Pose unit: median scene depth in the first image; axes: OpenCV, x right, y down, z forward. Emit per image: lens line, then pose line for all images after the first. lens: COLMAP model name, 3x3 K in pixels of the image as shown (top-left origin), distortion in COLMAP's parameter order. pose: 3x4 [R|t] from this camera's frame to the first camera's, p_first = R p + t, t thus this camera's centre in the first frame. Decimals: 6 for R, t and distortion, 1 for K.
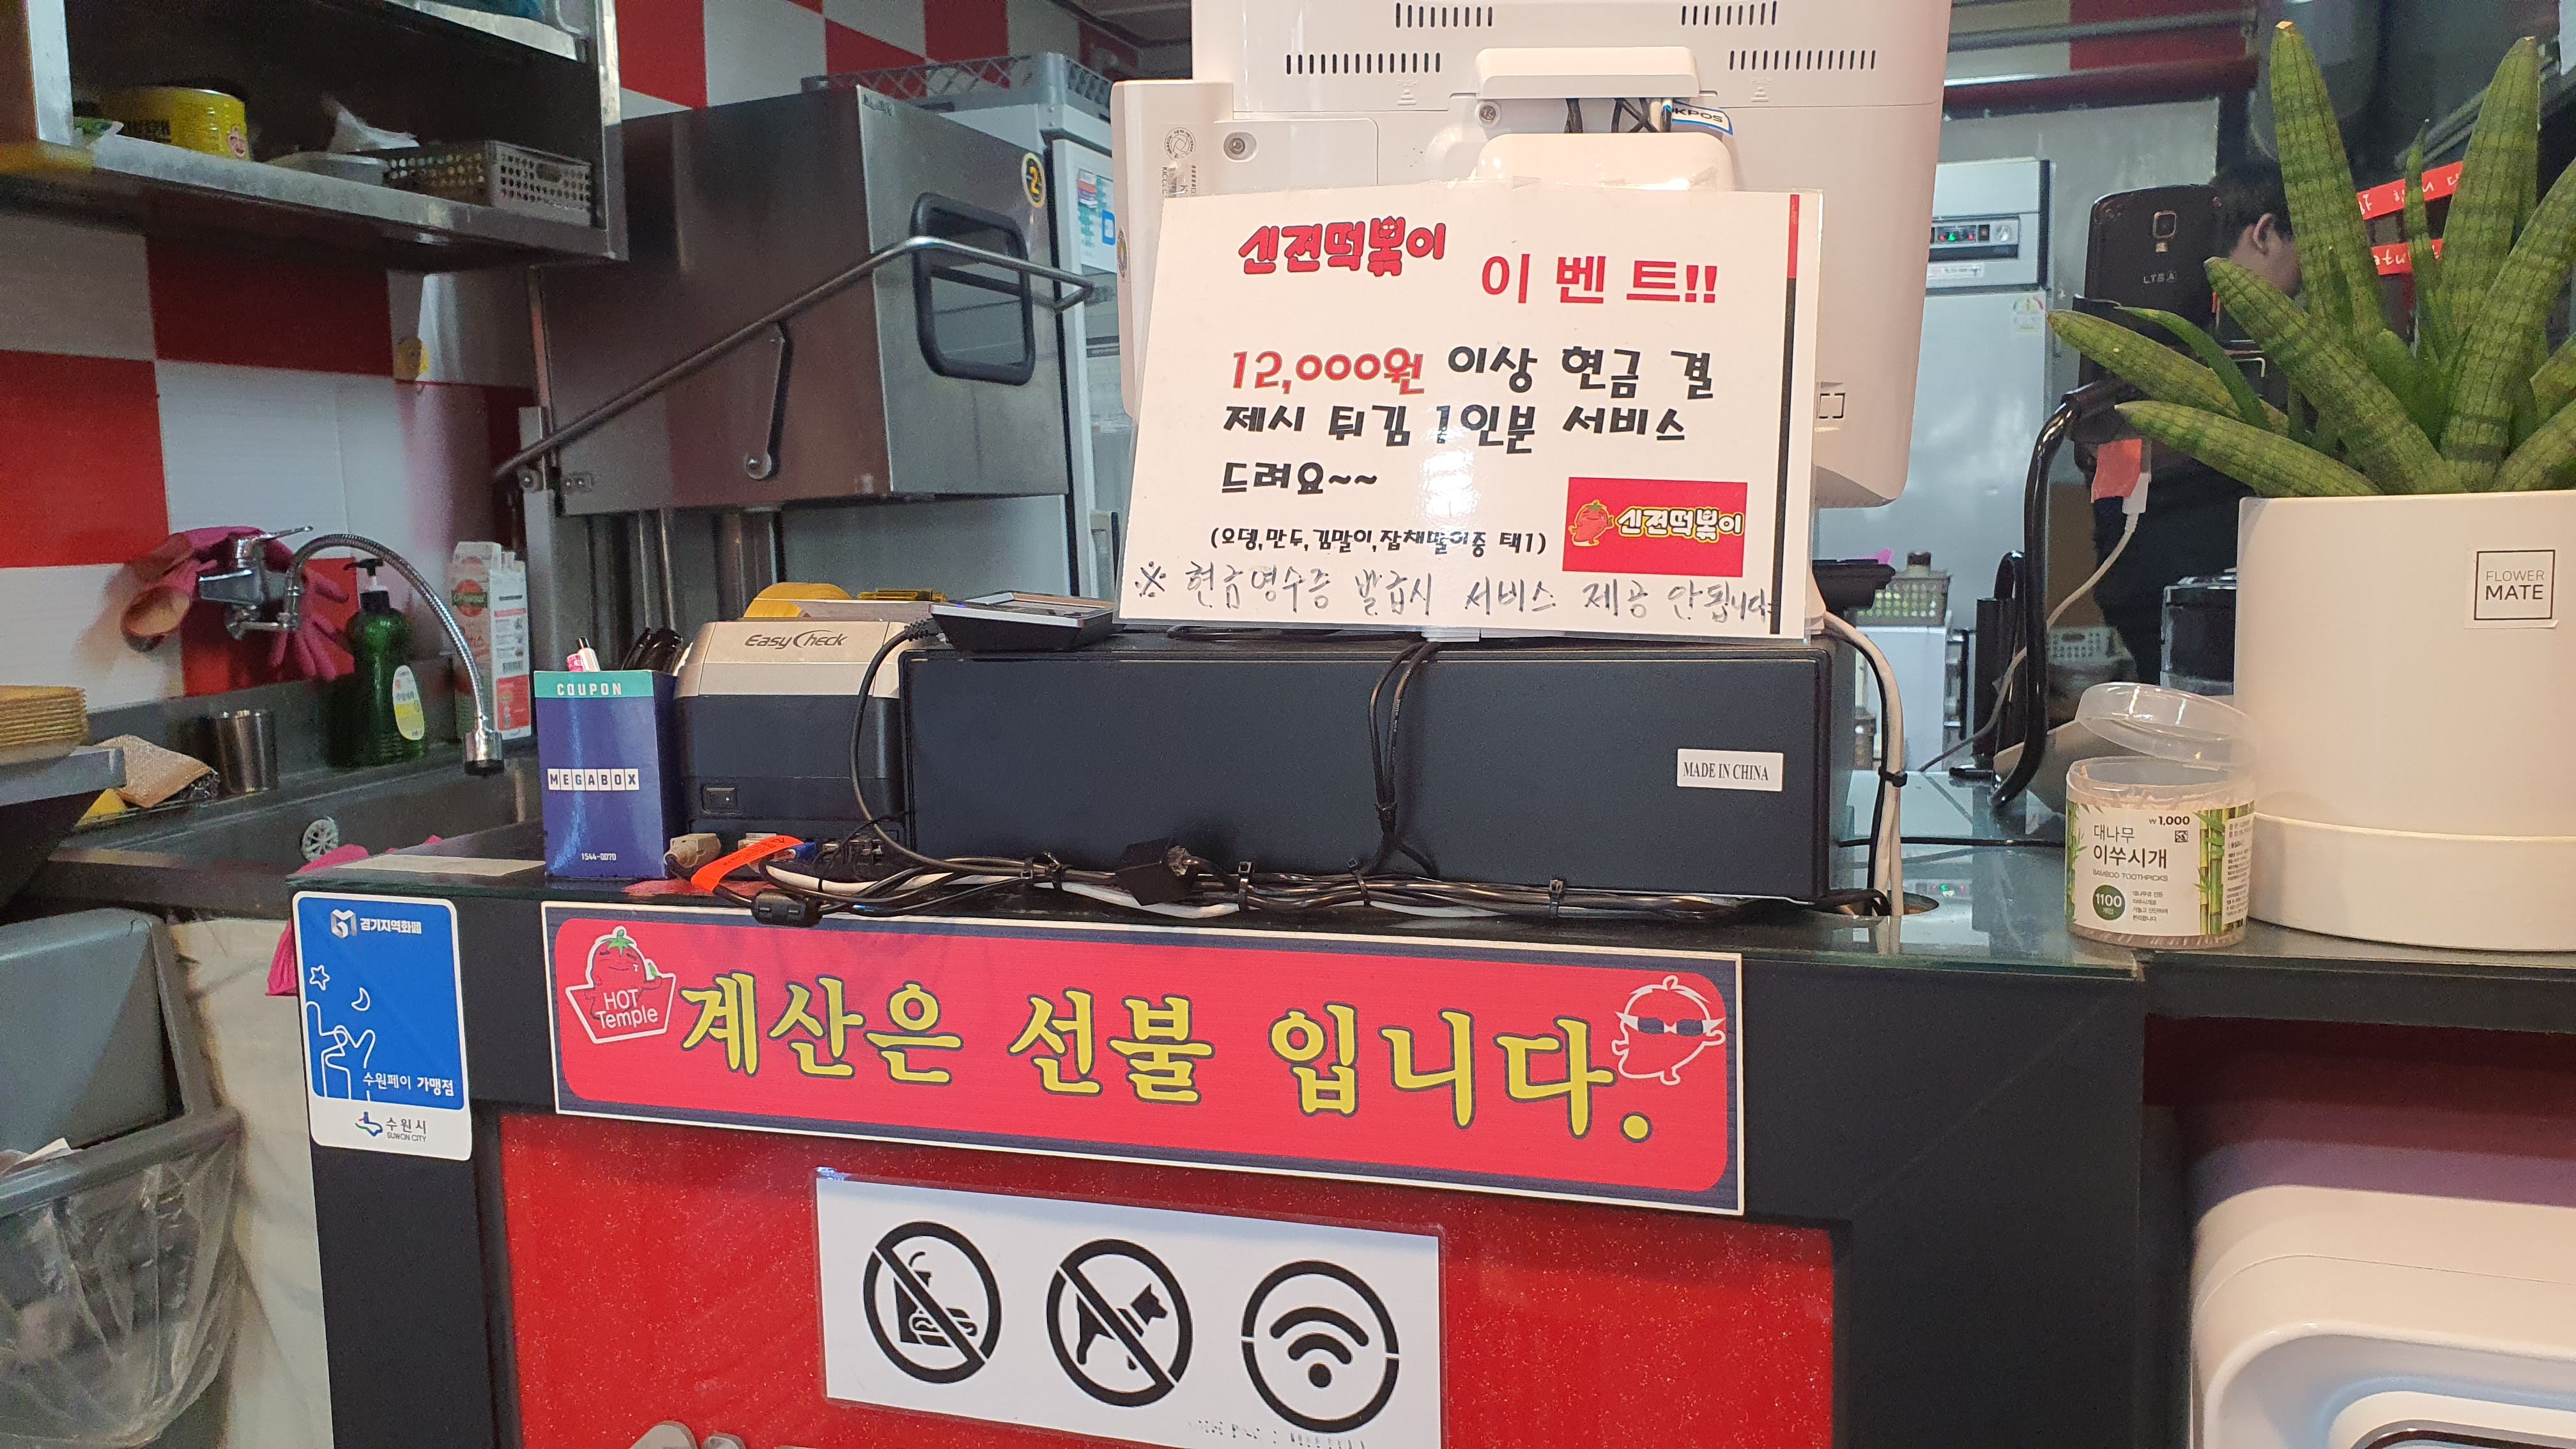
lens RADIAL K [[1953.1, 0, 1289.2], [0, 1953.1, 727.7], [0, 0, 1]] dist [0.039531, -0.024565]
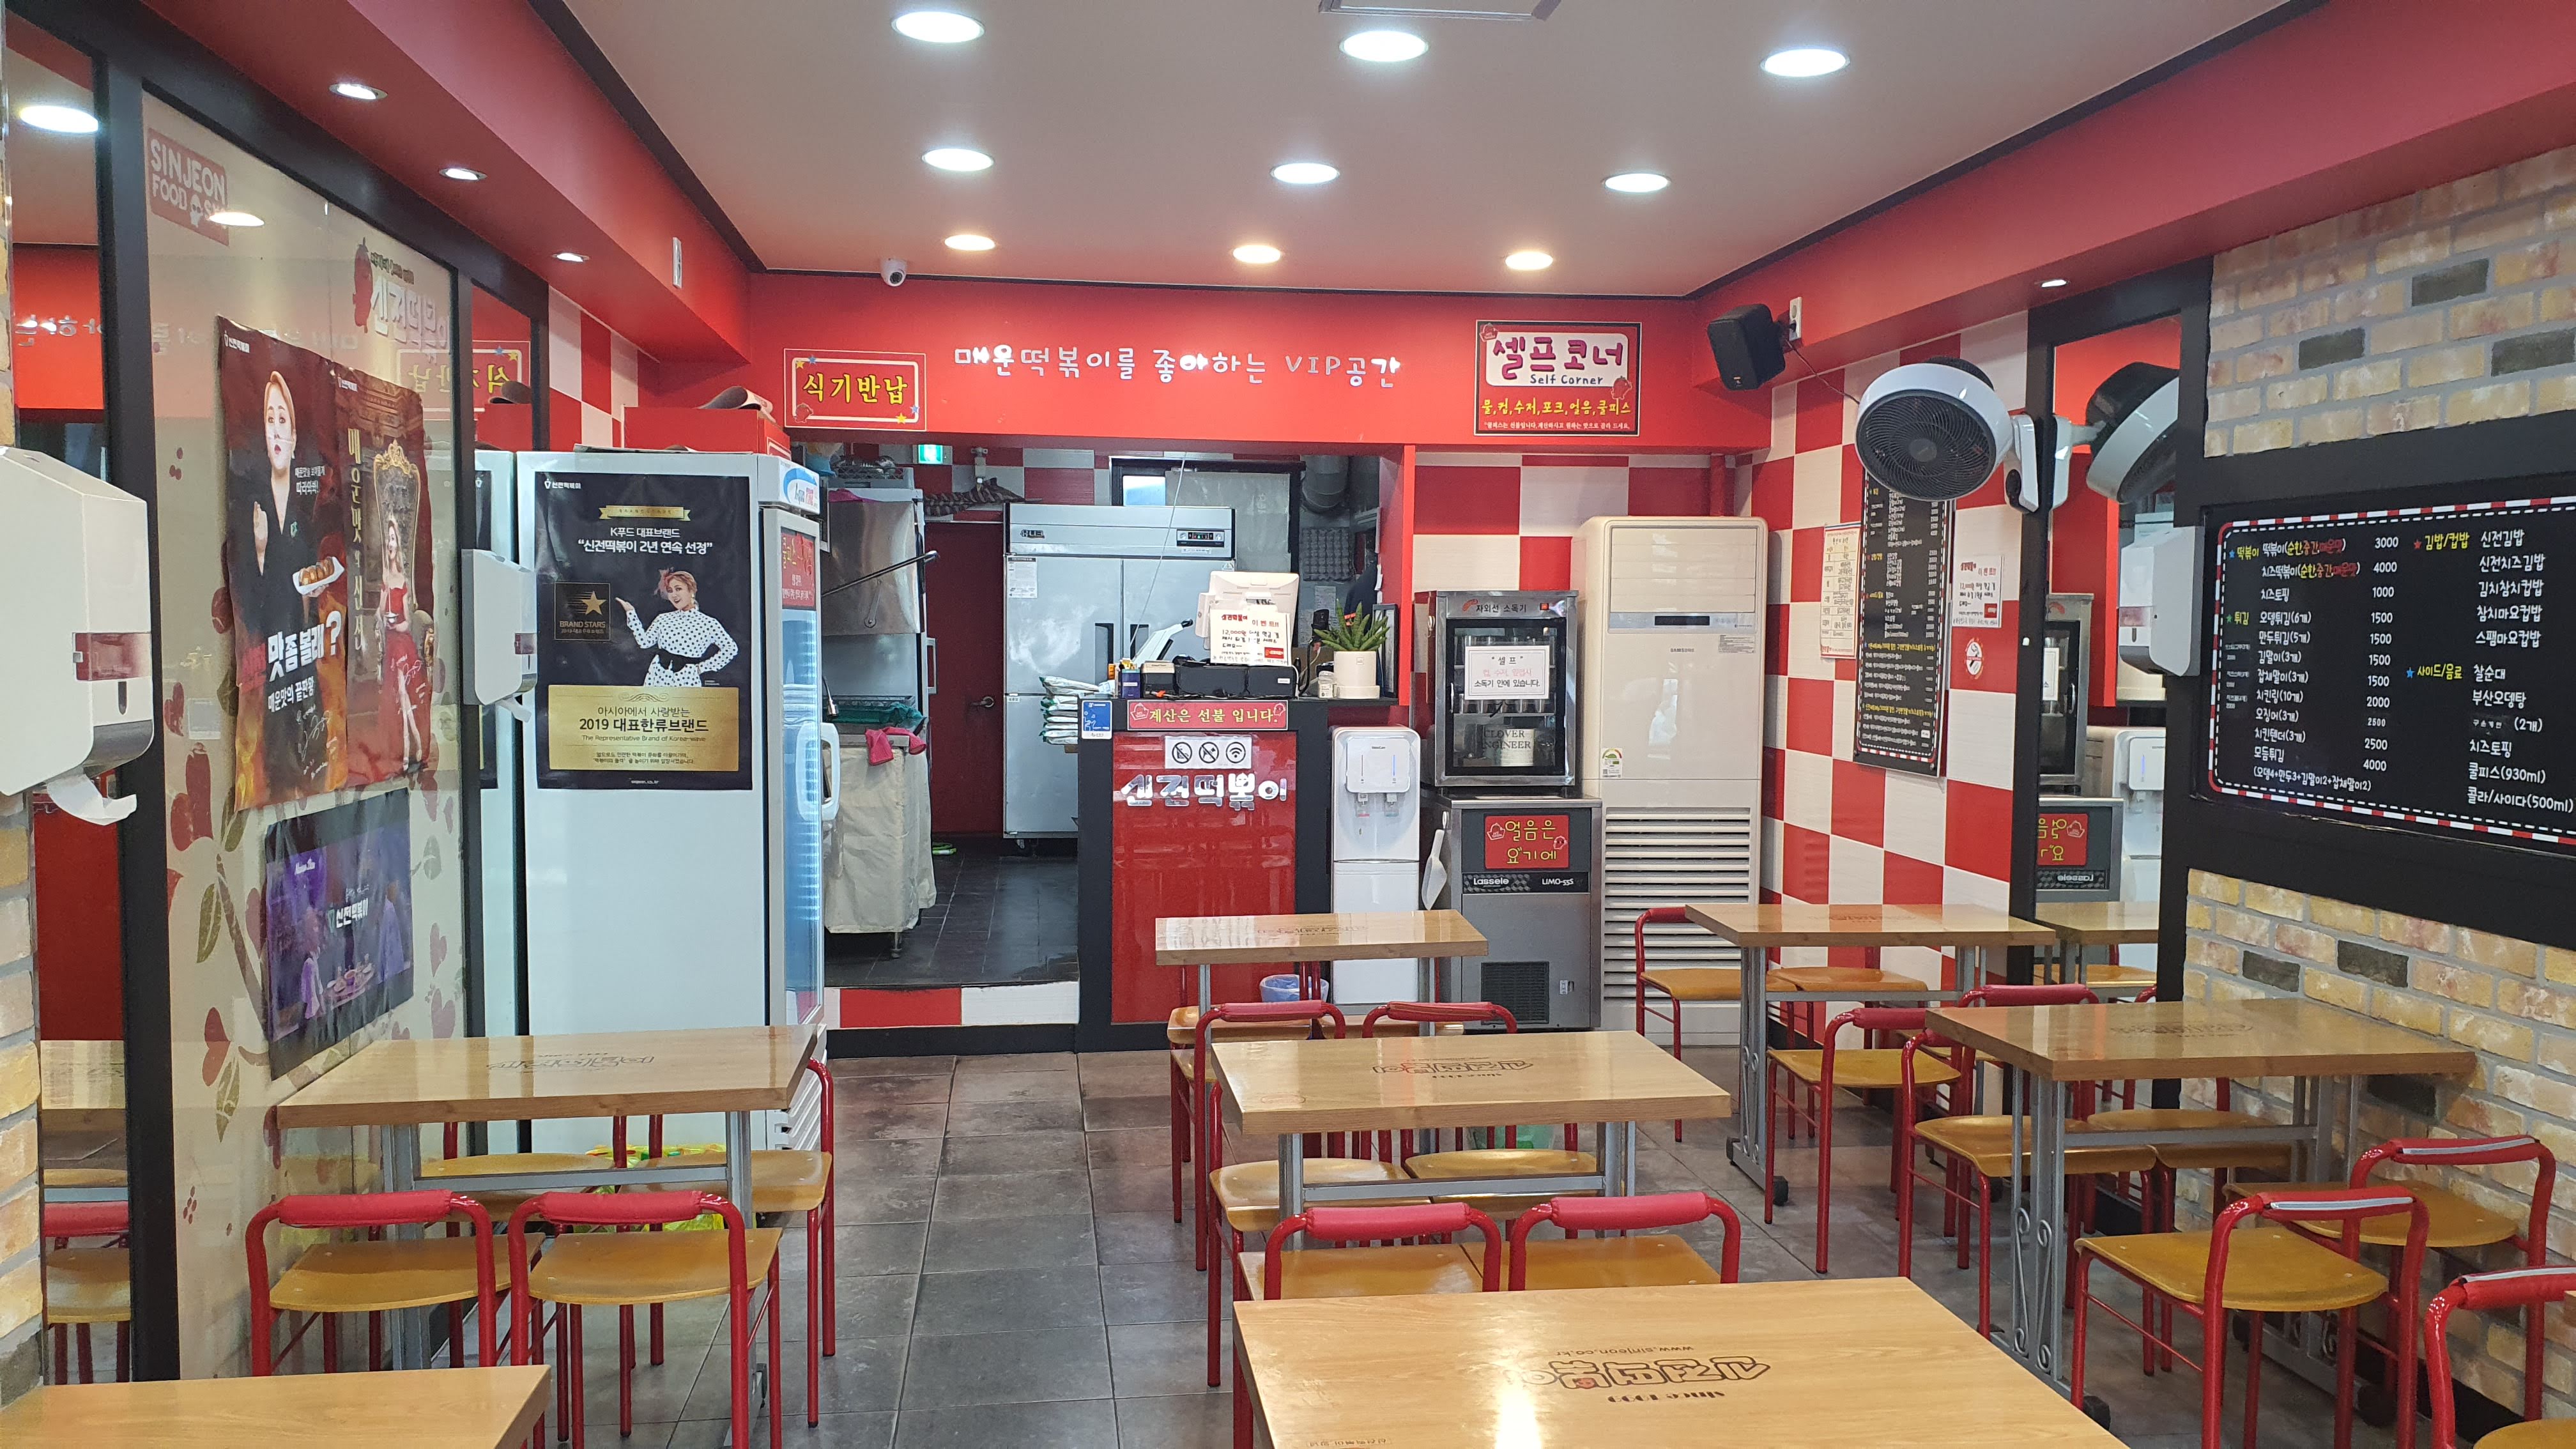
lens RADIAL K [[1953.1, 0, 1288.2], [0, 1953.1, 728.8], [0, 0, 1]] dist [0.039531, -0.024565]
pose [[0.894603, 0.006471, 0.446815, -3.423064], [0.021714, 0.998084, -0.057931, 0.694580], [-0.446334, 0.061527, 0.892749, -6.359084]]
